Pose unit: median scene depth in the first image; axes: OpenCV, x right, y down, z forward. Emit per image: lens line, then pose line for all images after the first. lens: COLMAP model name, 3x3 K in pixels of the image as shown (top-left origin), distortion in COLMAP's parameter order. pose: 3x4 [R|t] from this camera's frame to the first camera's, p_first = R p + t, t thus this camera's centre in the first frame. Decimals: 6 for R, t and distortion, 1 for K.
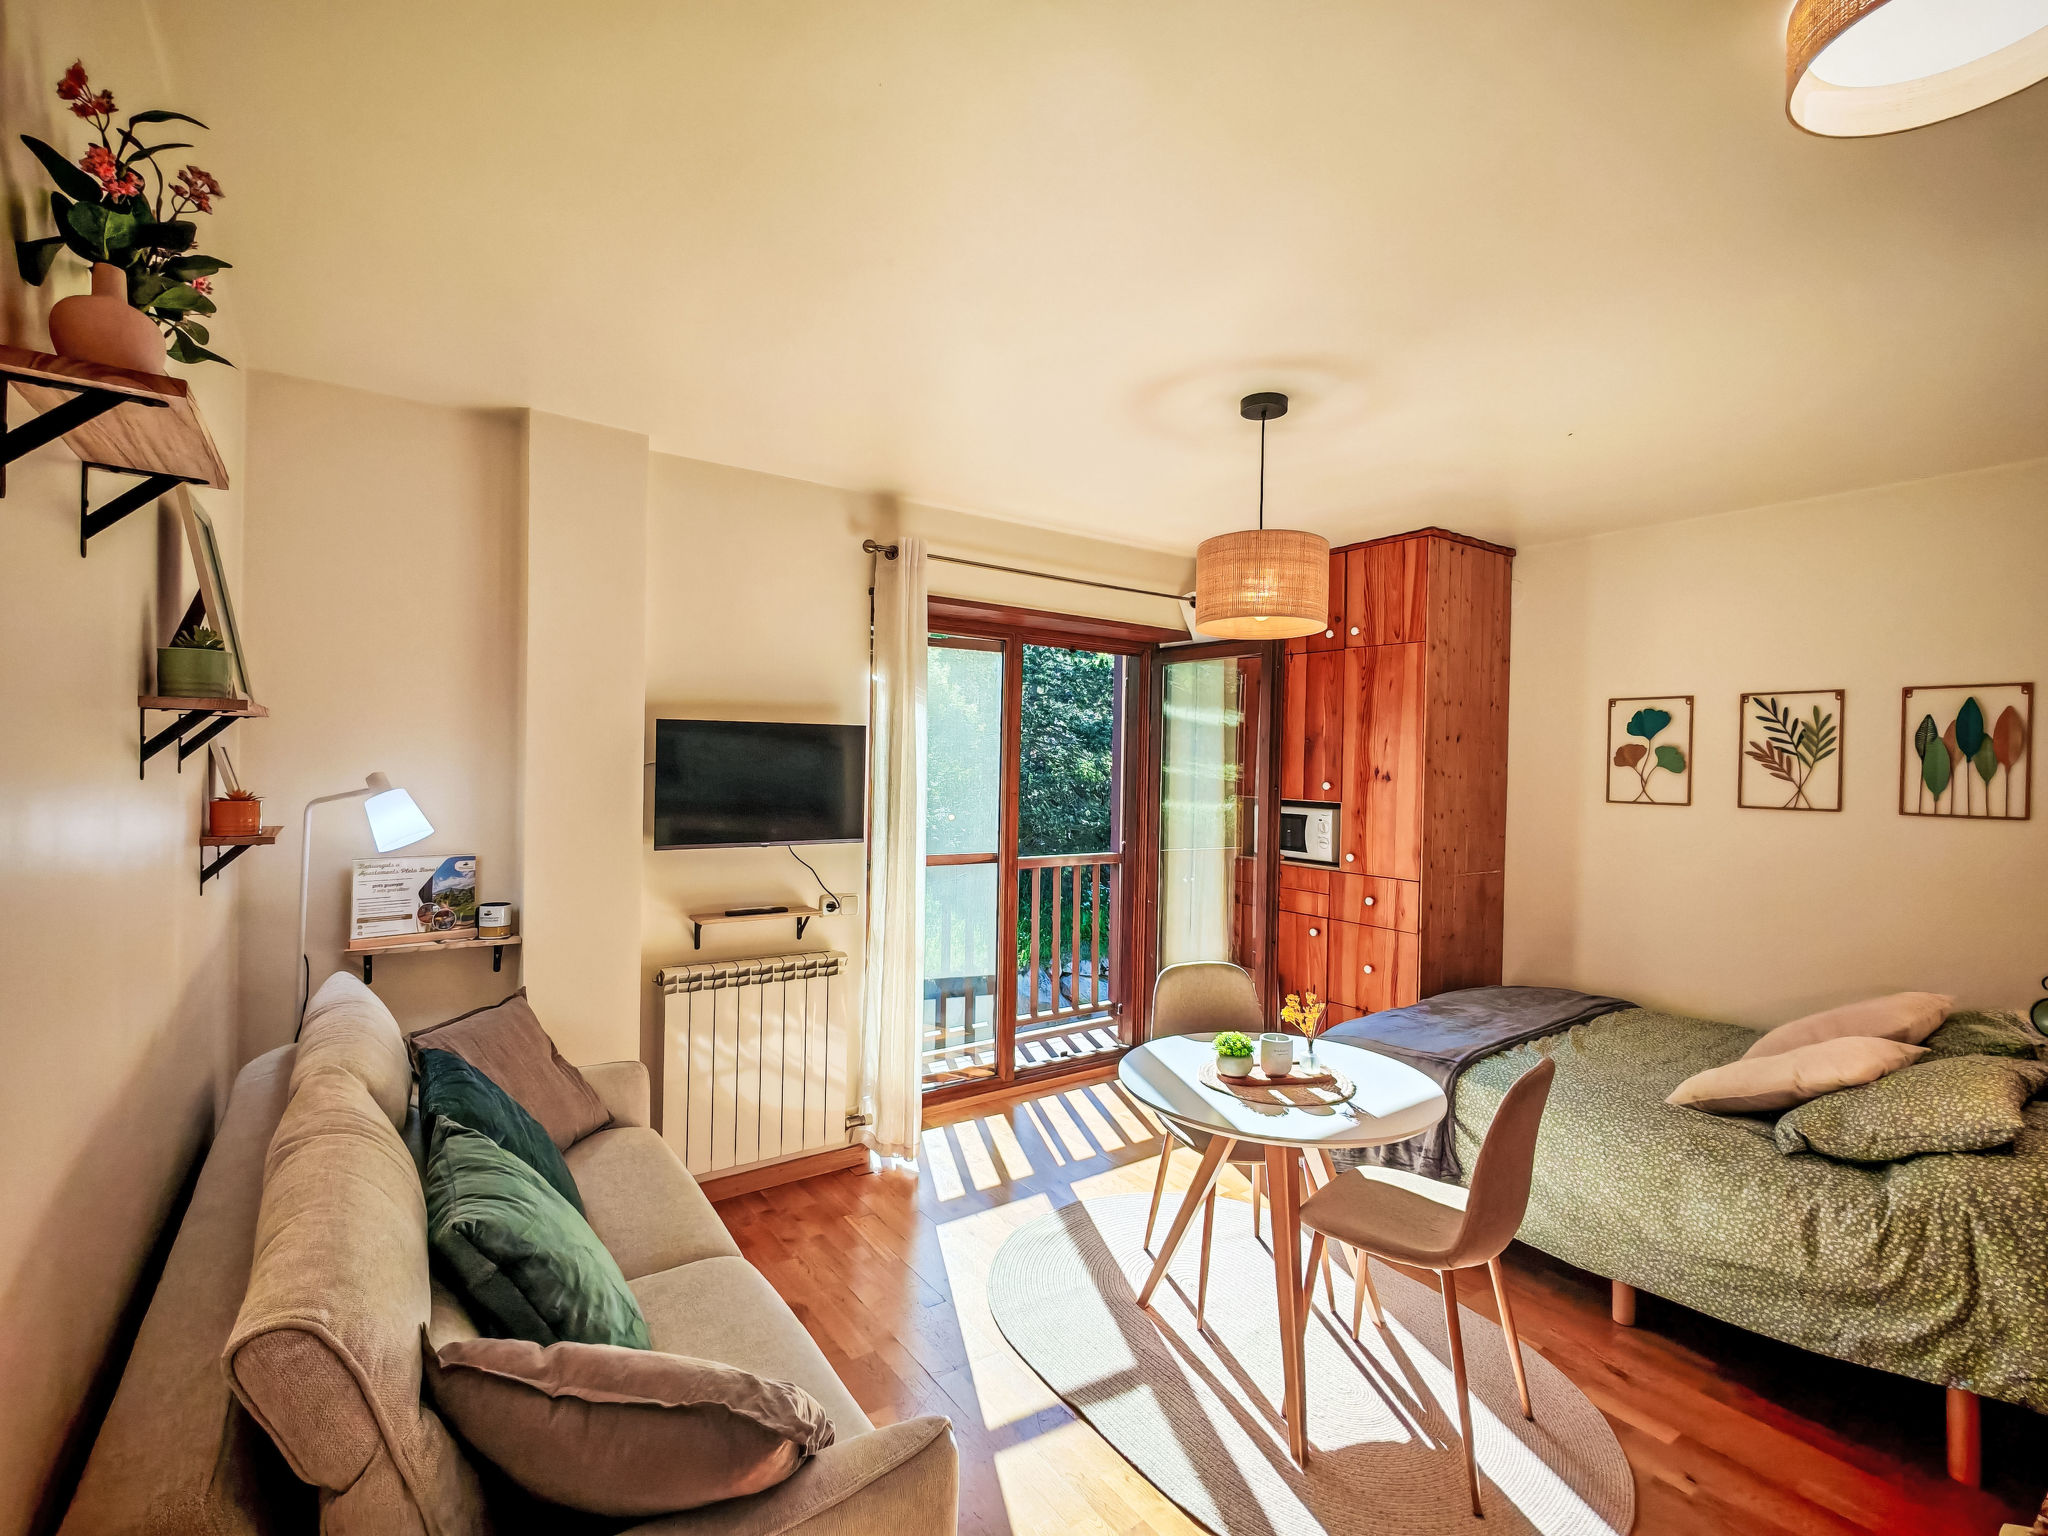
lens RADIAL K [[945.4, 0, 1018.5], [0, 945.4, 769.3], [0, 0, 1]] dist [-0.002242, 0.002846]
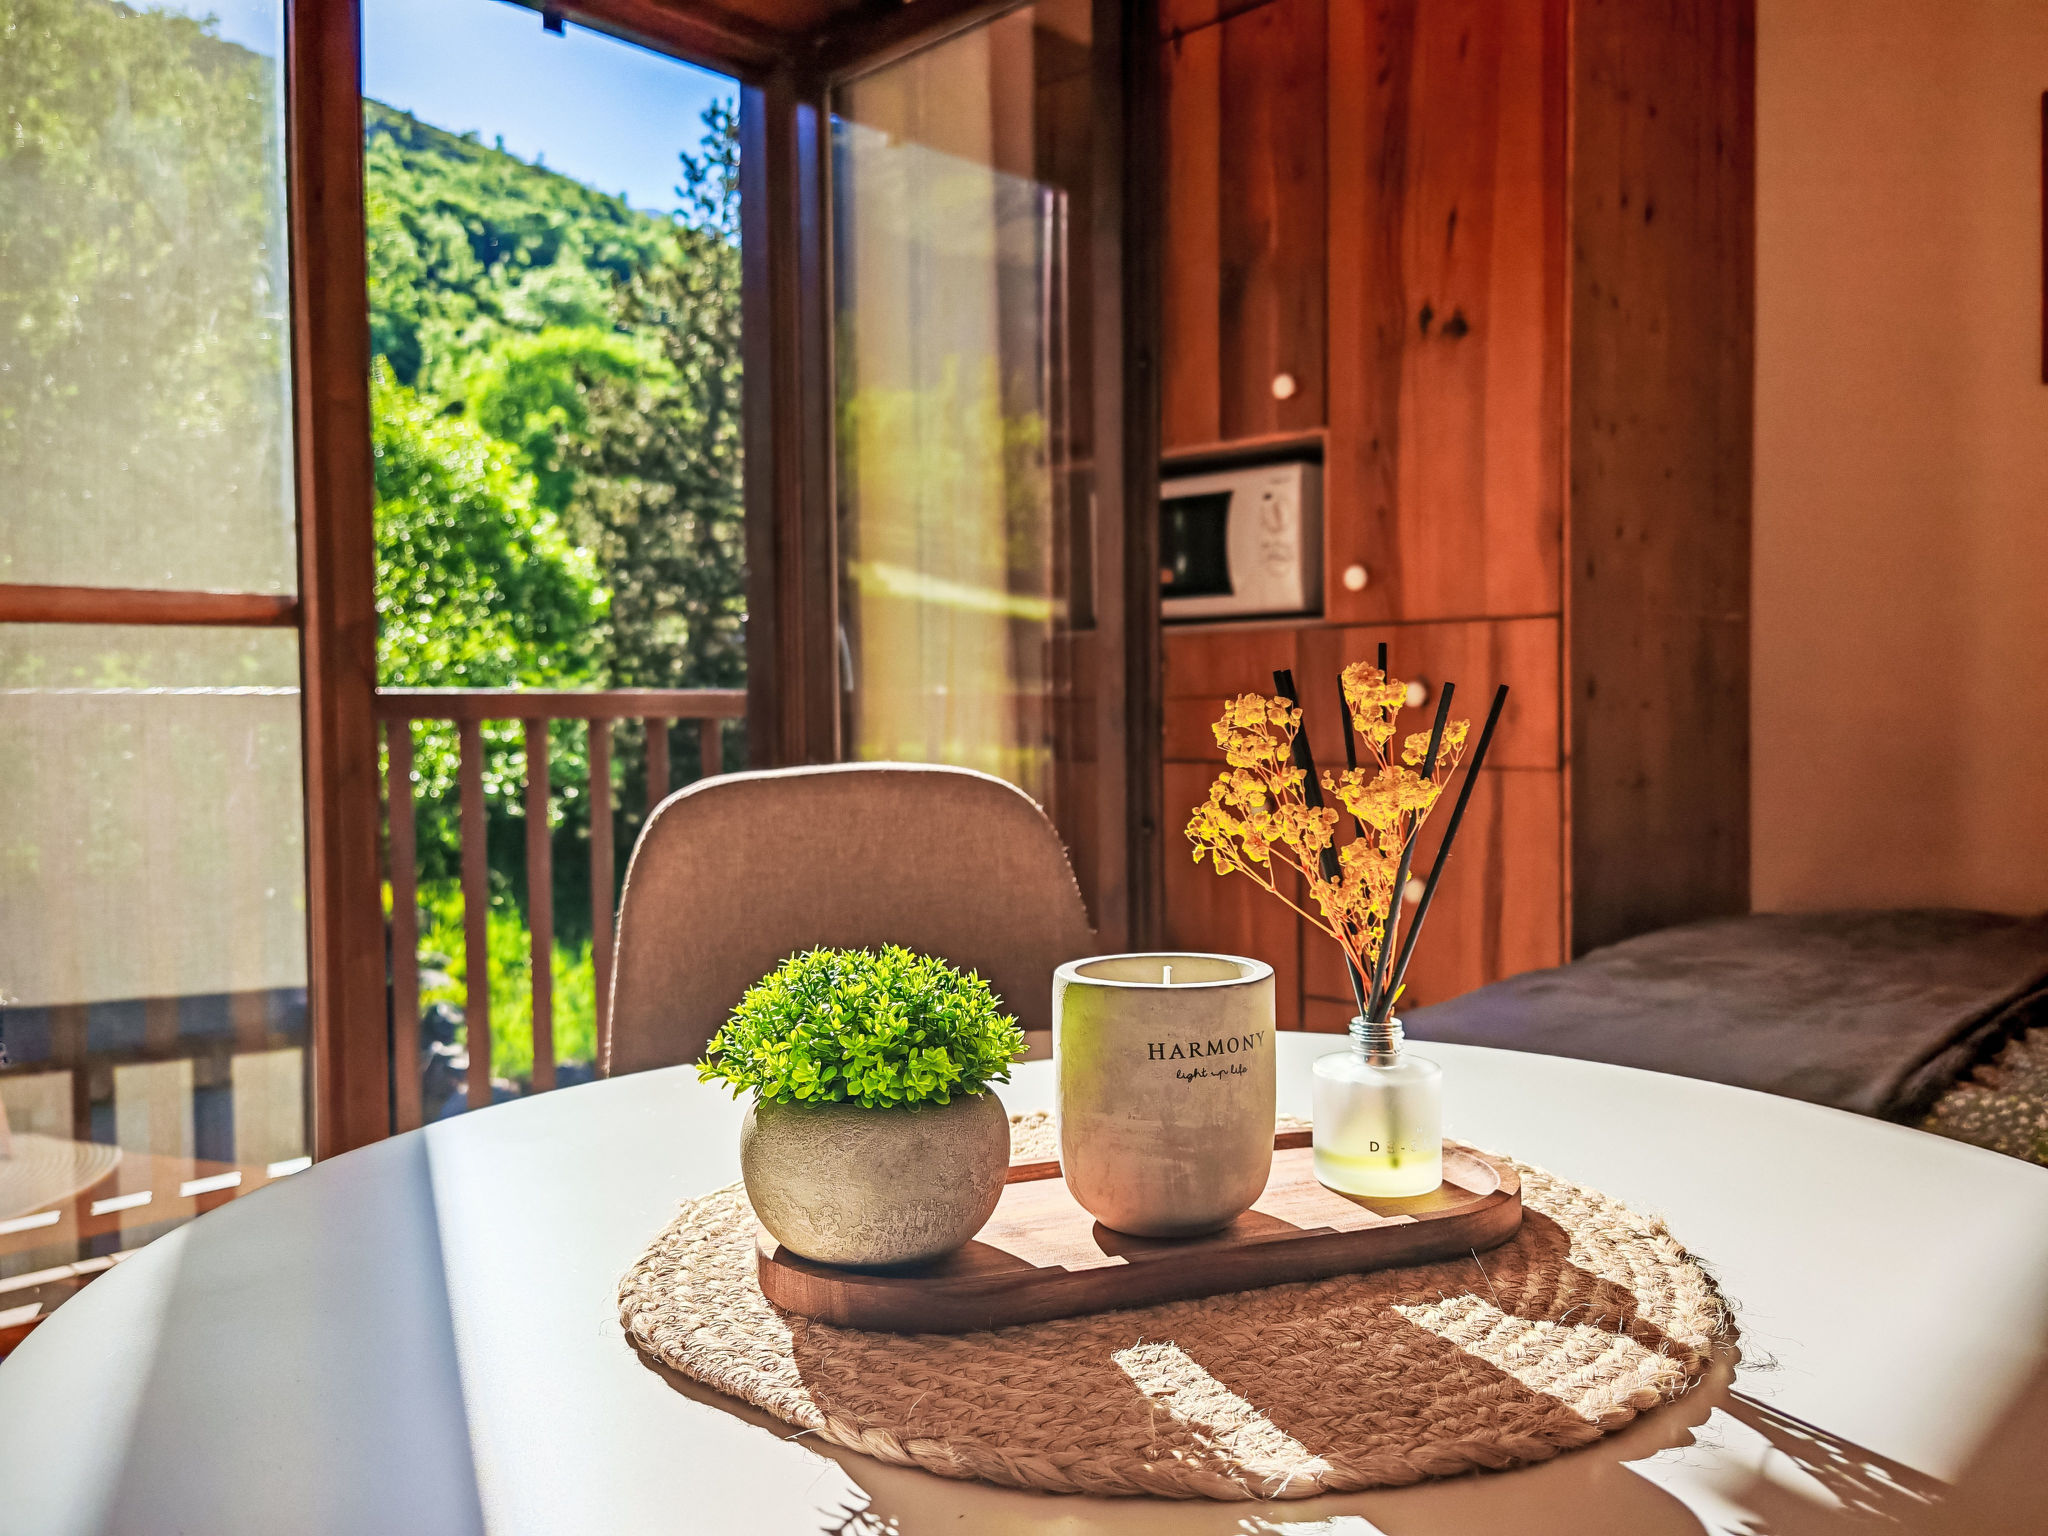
lens RADIAL K [[1577.5, 0, 1011.4], [0, 1577.5, 776.9], [0, 0, 1]] dist [0.083393, -0.068876]
pose [[0.983905, -0.036868, 0.174850, 0.146157], [0.030729, 0.998817, 0.037691, 0.171389], [-0.176033, -0.031711, 0.983873, 0.536377]]
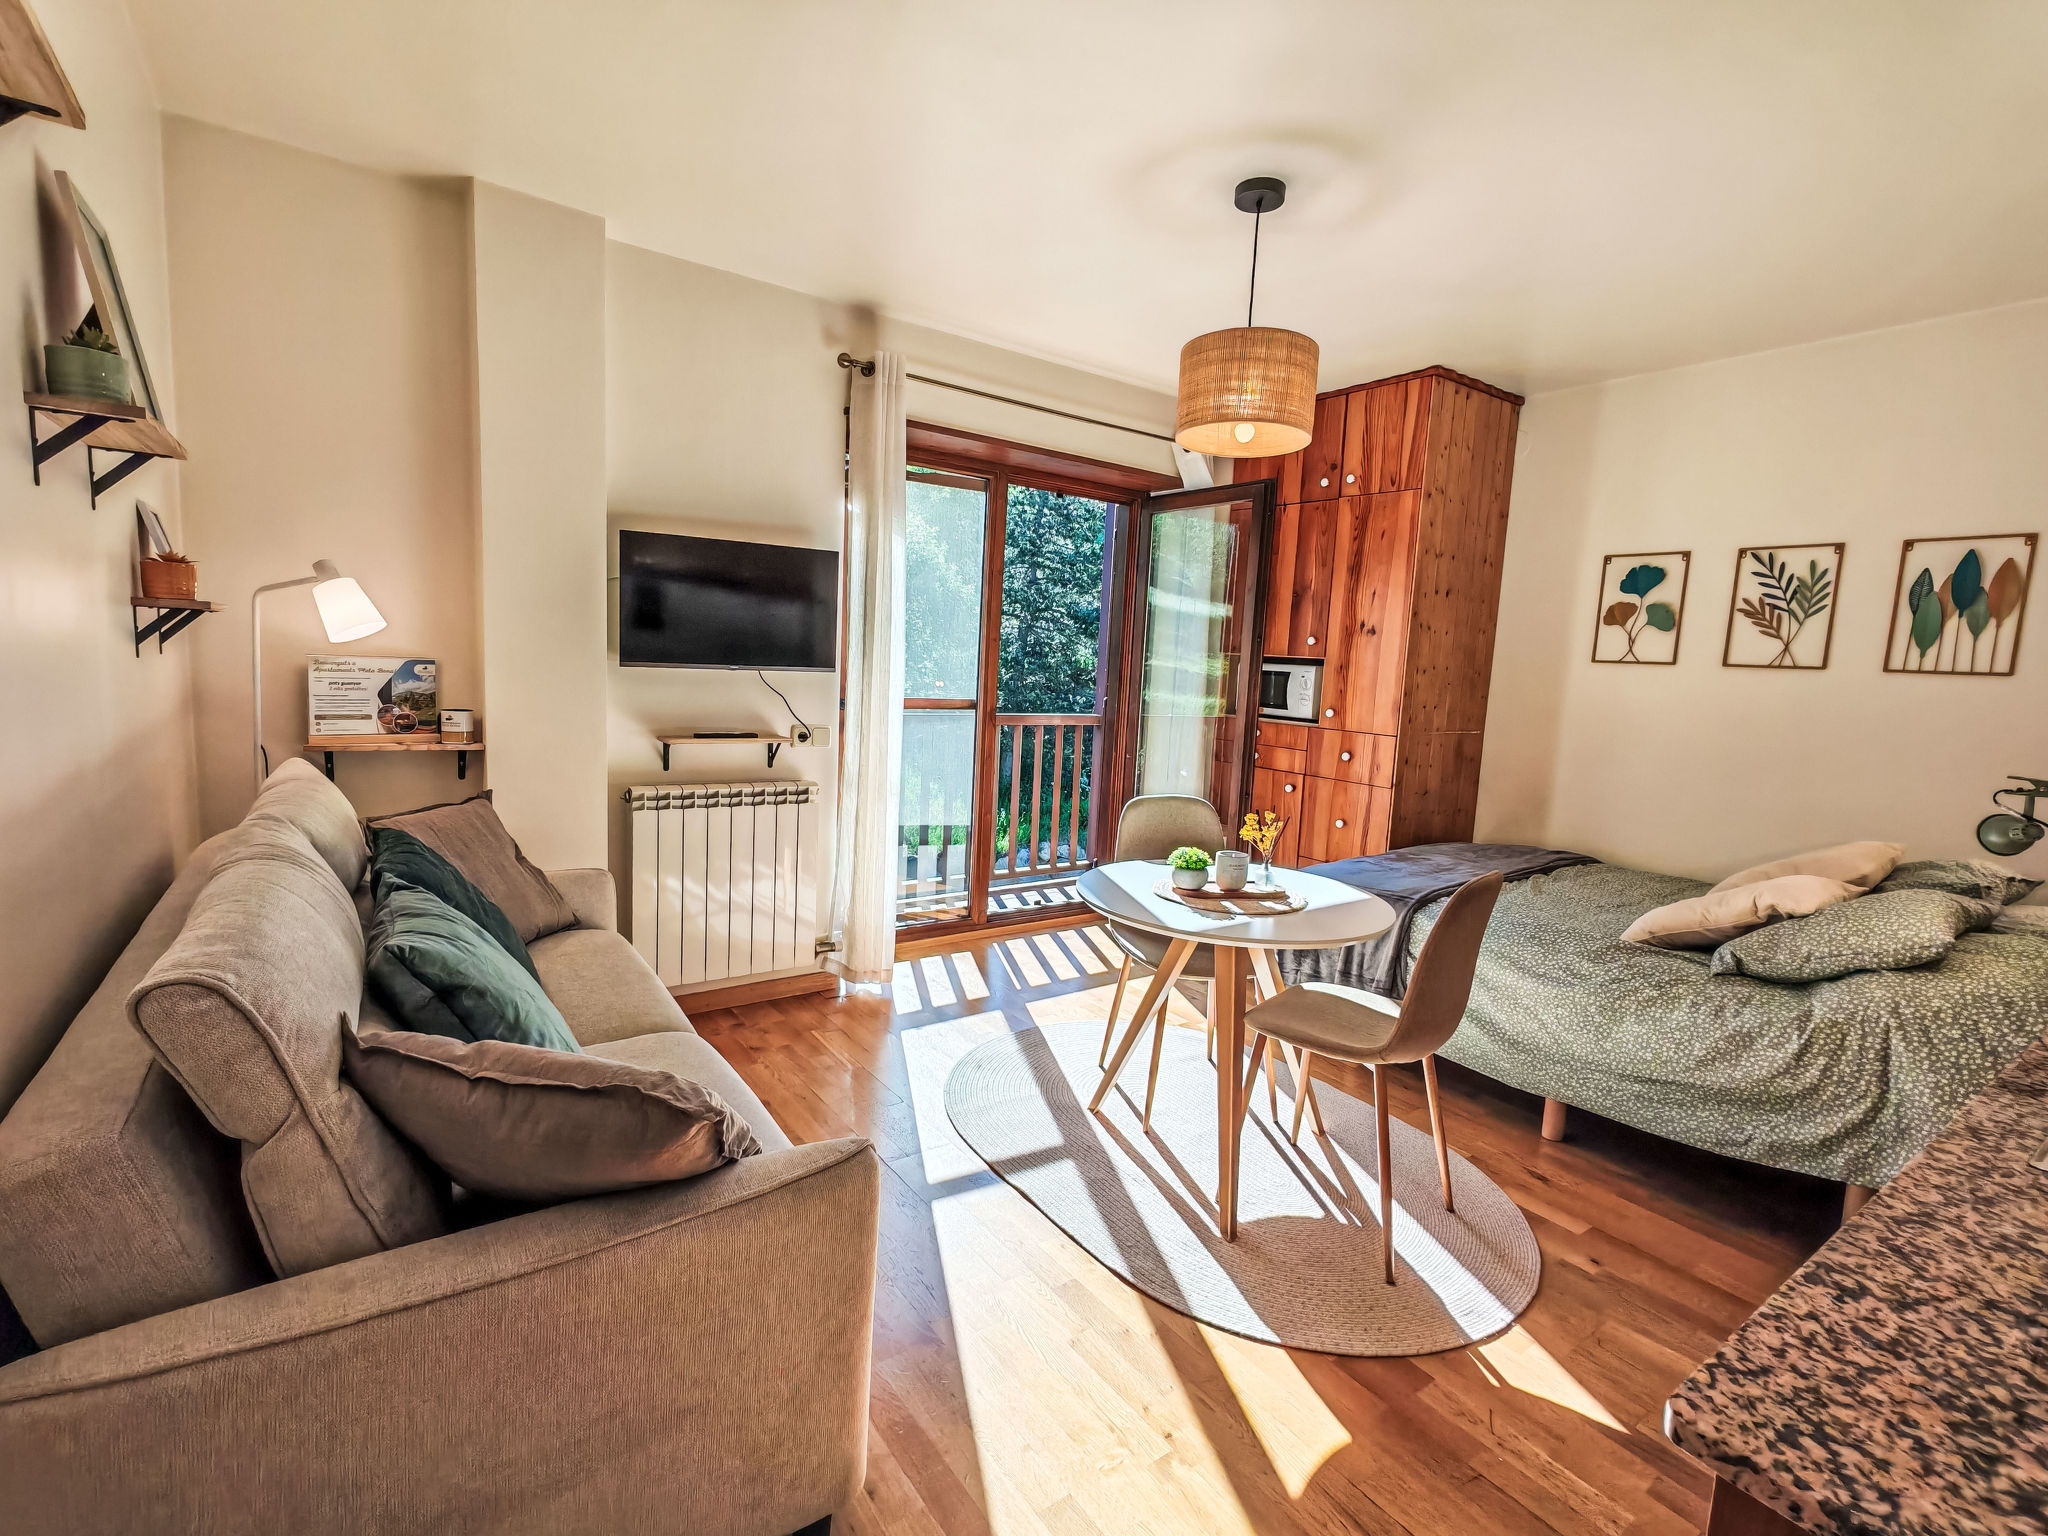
lens RADIAL K [[945.4, 0, 1019.0], [0, 945.4, 771.9], [0, 0, 1]] dist [-0.002242, 0.002846]
pose [[0.999548, 0.029846, 0.003588, 0.027259], [-0.030061, 0.993020, 0.114051, 0.062329], [-0.000159, -0.114107, 0.993468, 0.006685]]
